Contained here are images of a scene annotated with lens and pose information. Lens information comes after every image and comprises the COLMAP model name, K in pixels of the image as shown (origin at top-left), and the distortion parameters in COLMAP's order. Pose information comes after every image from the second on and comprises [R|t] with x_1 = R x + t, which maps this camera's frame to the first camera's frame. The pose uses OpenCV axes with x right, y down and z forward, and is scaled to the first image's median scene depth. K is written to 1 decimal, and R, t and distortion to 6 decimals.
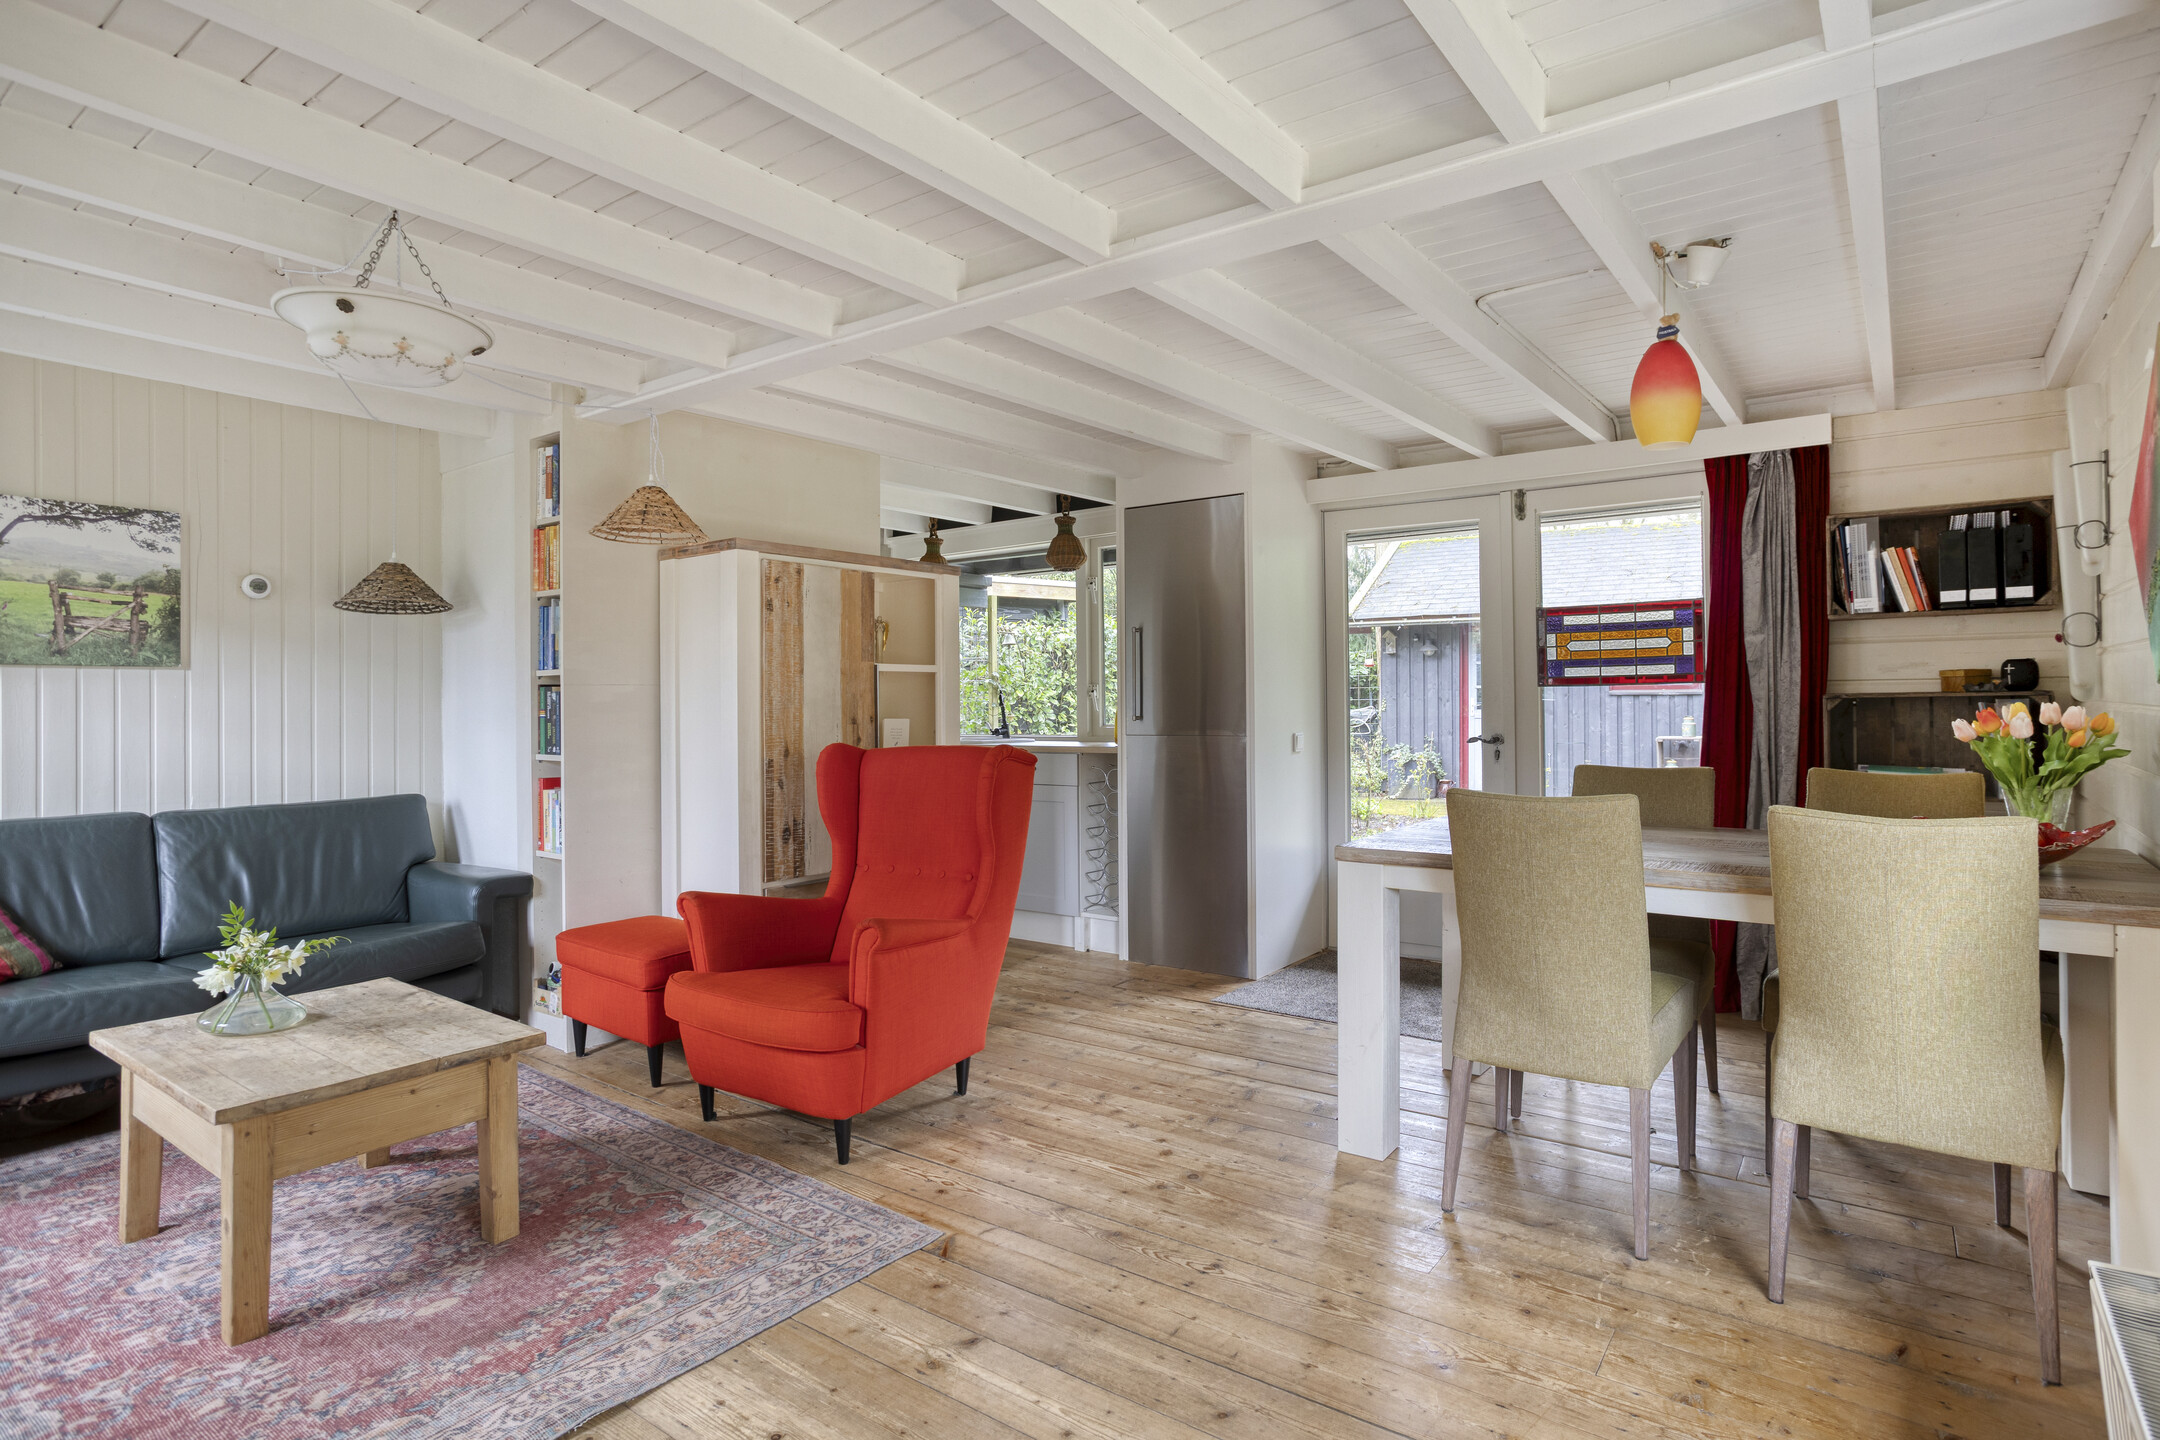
lens RADIAL K [[1095.1, 0, 1076.9], [0, 1095.1, 710.7], [0, 0, 1]] dist [-0.043034, 0.025309]
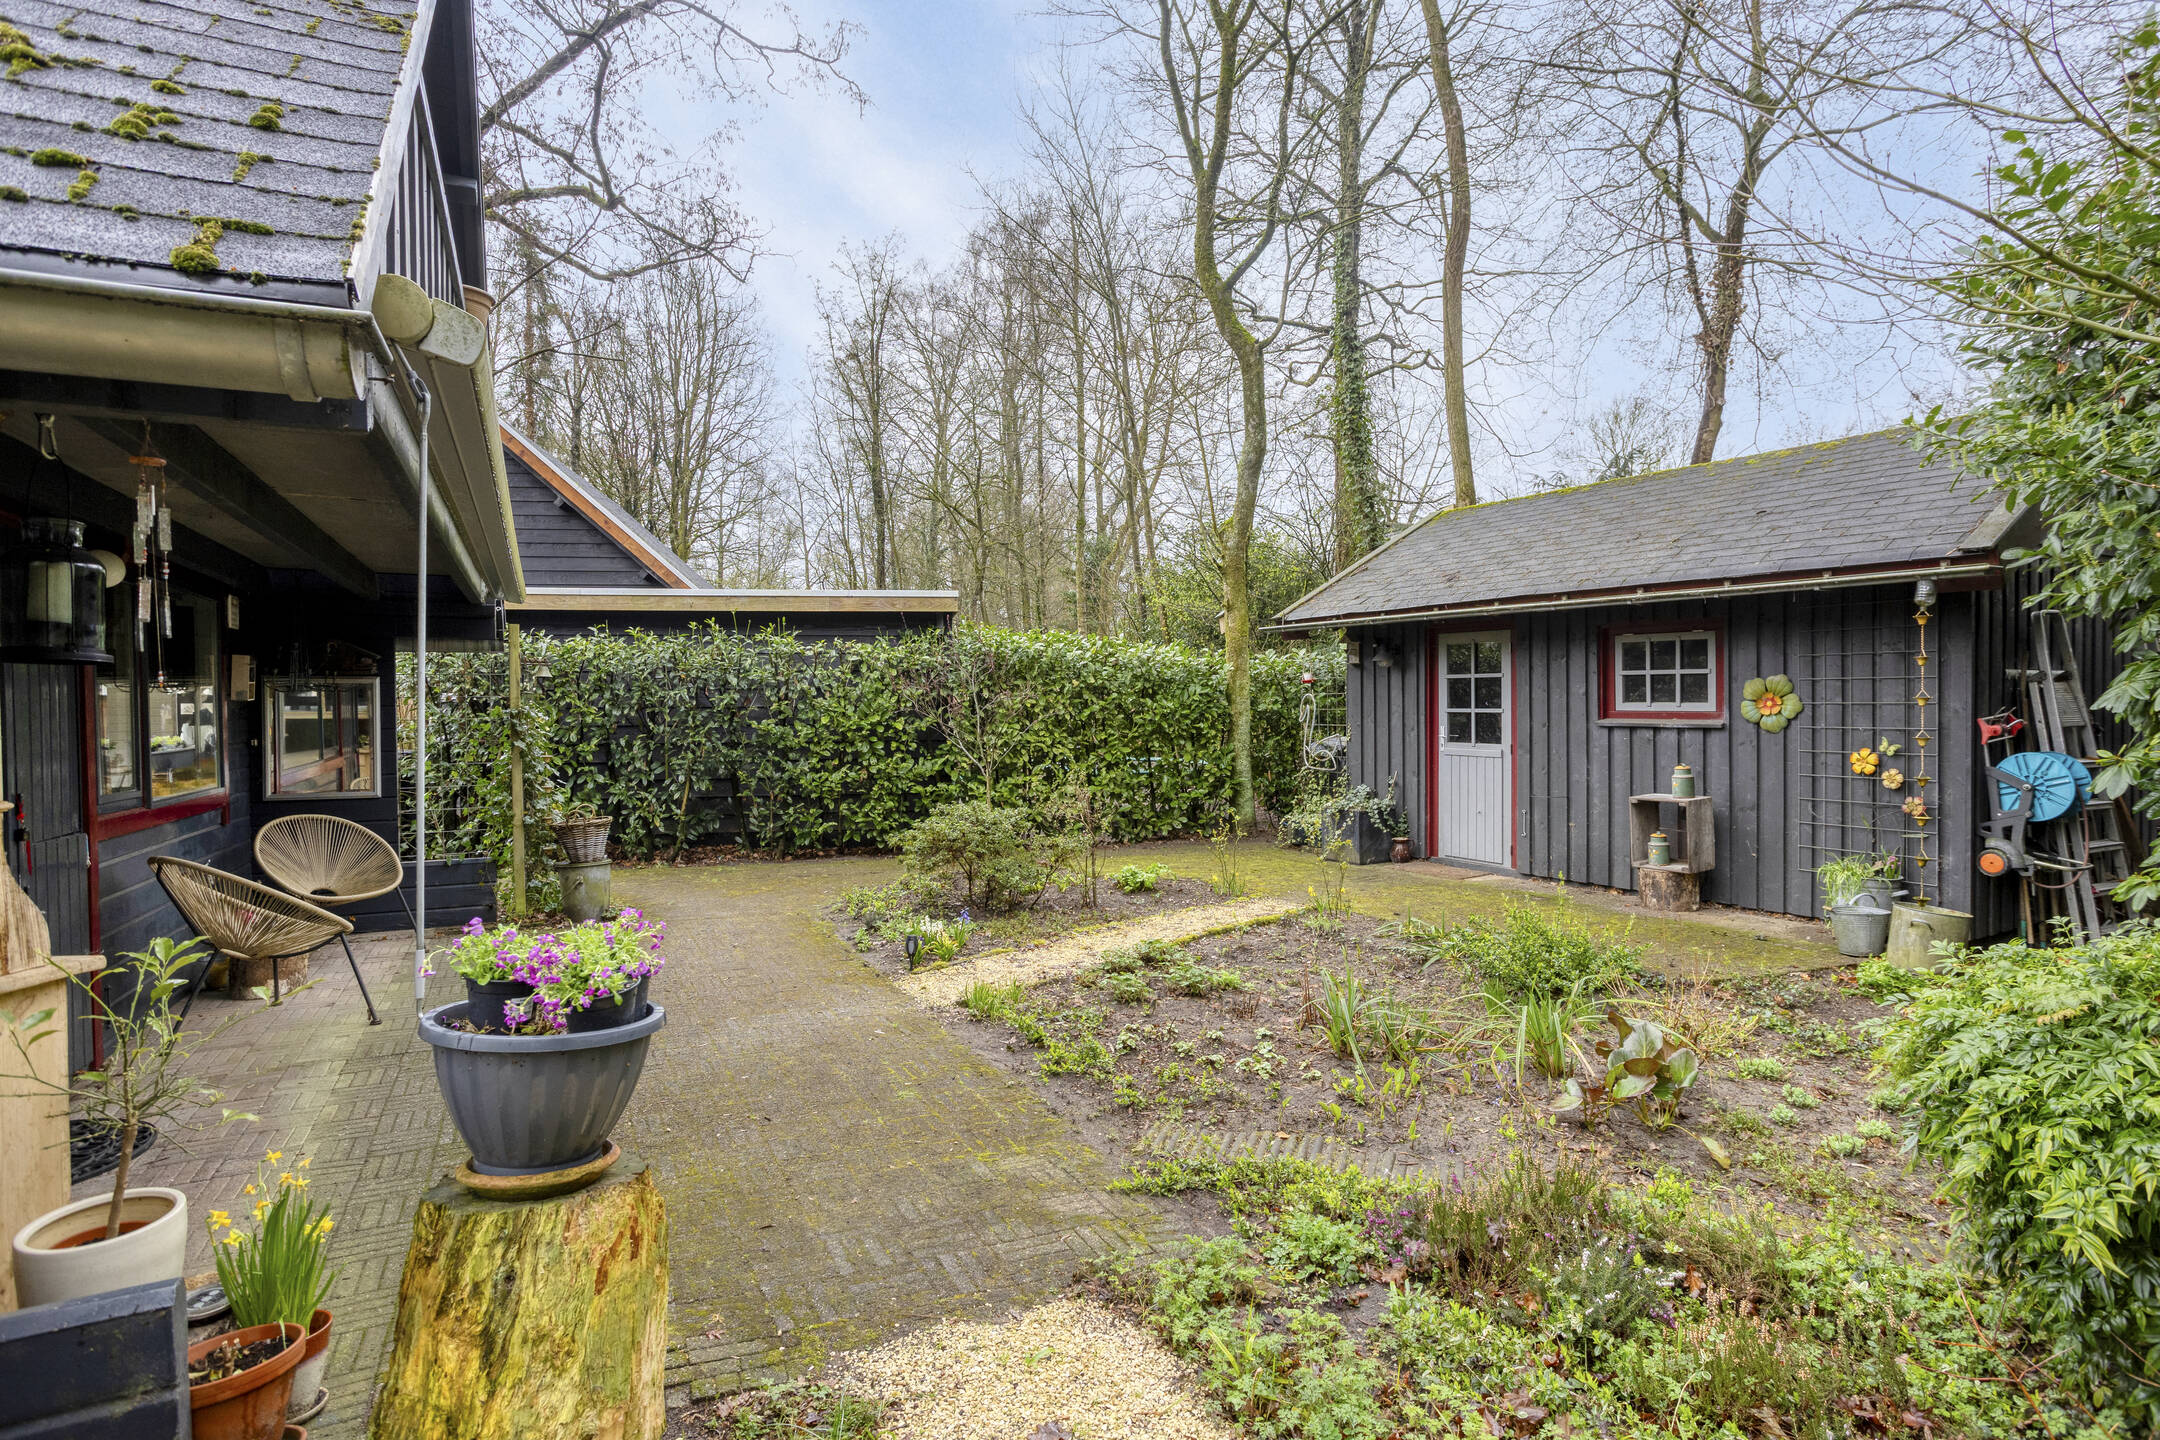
lens RADIAL K [[1095.1, 0, 1076.9], [0, 1095.1, 710.7], [0, 0, 1]] dist [-0.043034, 0.025309]
pose [[0.889380, 0.002329, -0.457163, 1.729433], [0.000242, 0.999984, 0.005566, -0.092810], [0.457169, -0.005061, 0.889366, 0.990120]]
